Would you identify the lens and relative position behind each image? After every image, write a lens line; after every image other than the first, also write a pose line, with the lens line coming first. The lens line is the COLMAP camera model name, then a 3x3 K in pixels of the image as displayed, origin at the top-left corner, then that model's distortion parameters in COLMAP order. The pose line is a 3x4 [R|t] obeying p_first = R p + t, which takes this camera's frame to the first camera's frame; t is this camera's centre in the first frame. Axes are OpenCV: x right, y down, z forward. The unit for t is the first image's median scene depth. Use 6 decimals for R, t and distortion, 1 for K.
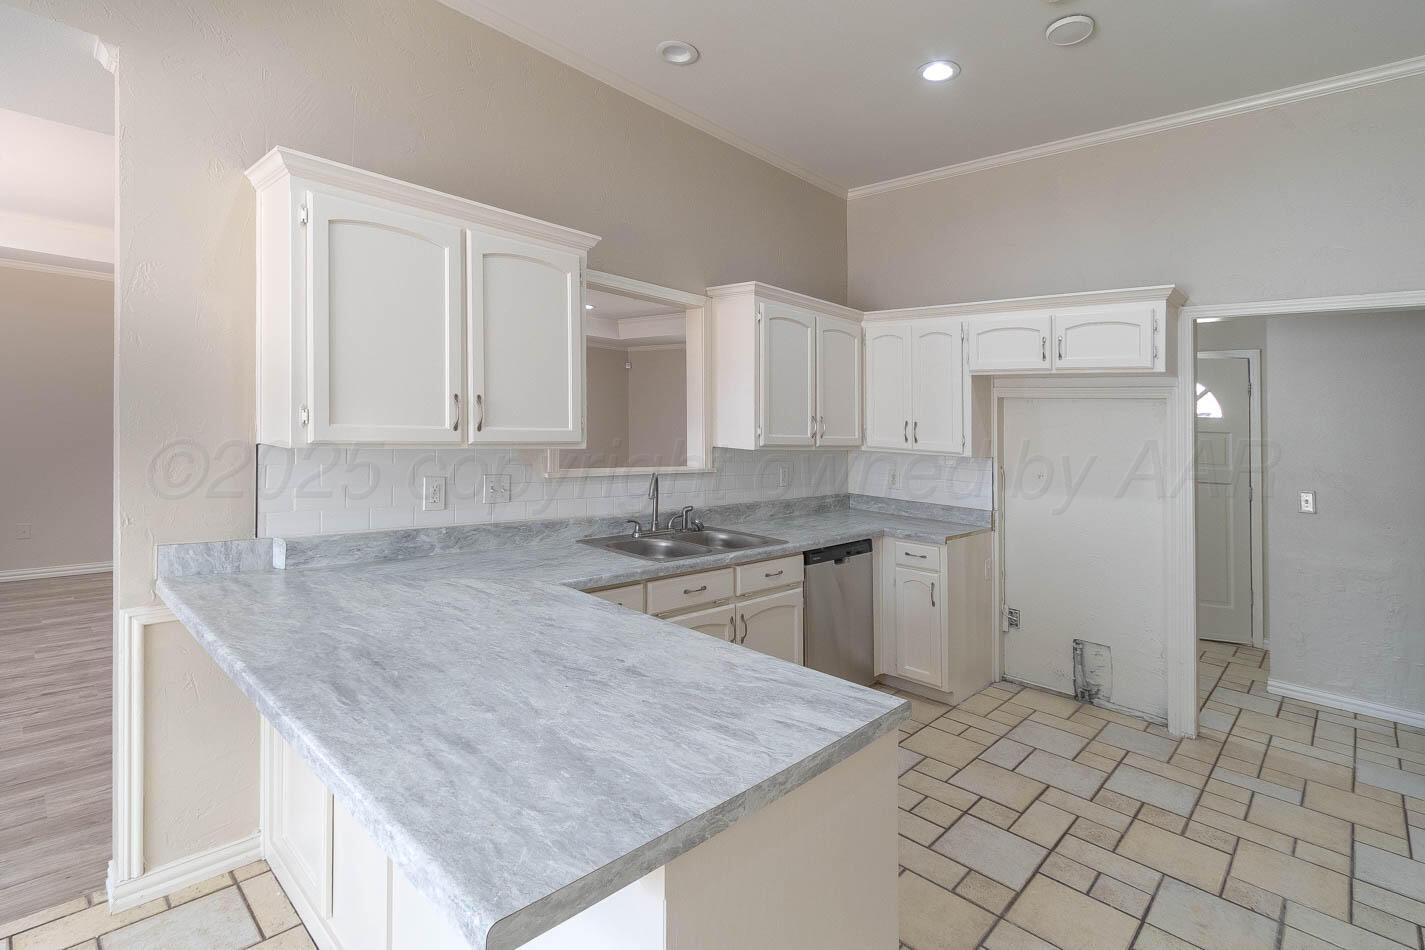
lens RADIAL K [[673.4, 0, 715.2], [0, 673.4, 442.9], [0, 0, 1]] dist [0.003436, -0.000176]
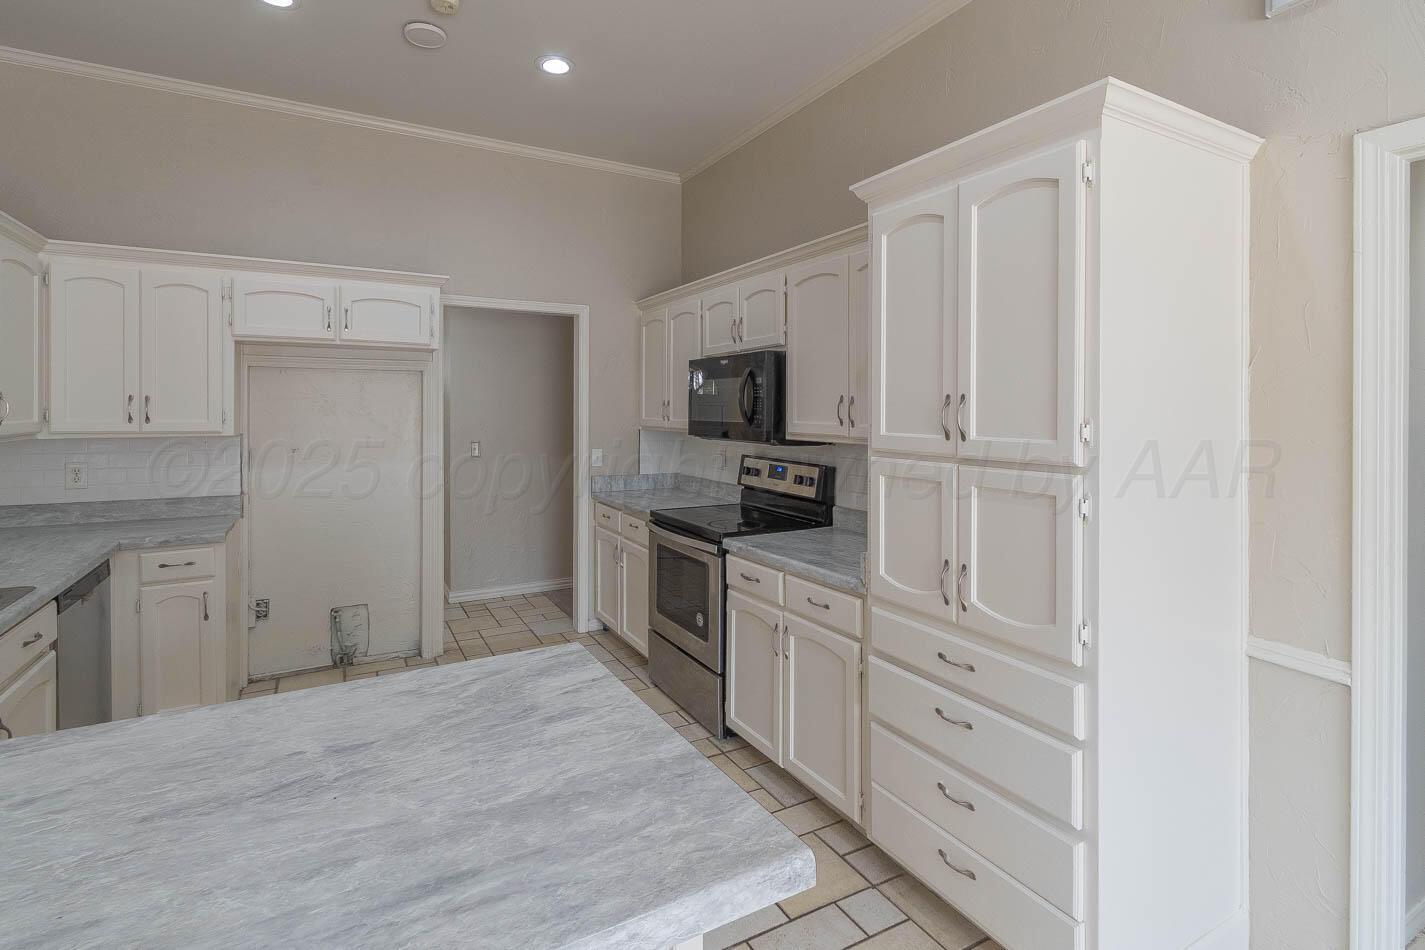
lens RADIAL K [[696.3, 0, 712.3], [0, 696.3, 414.0], [0, 0, 1]] dist [0.000674, 0.000380]
pose [[0.309510, -0.051078, 0.949523, -0.282431], [0.040062, 0.998370, 0.040646, -0.018262], [-0.950052, 0.025459, 0.311052, 0.145785]]
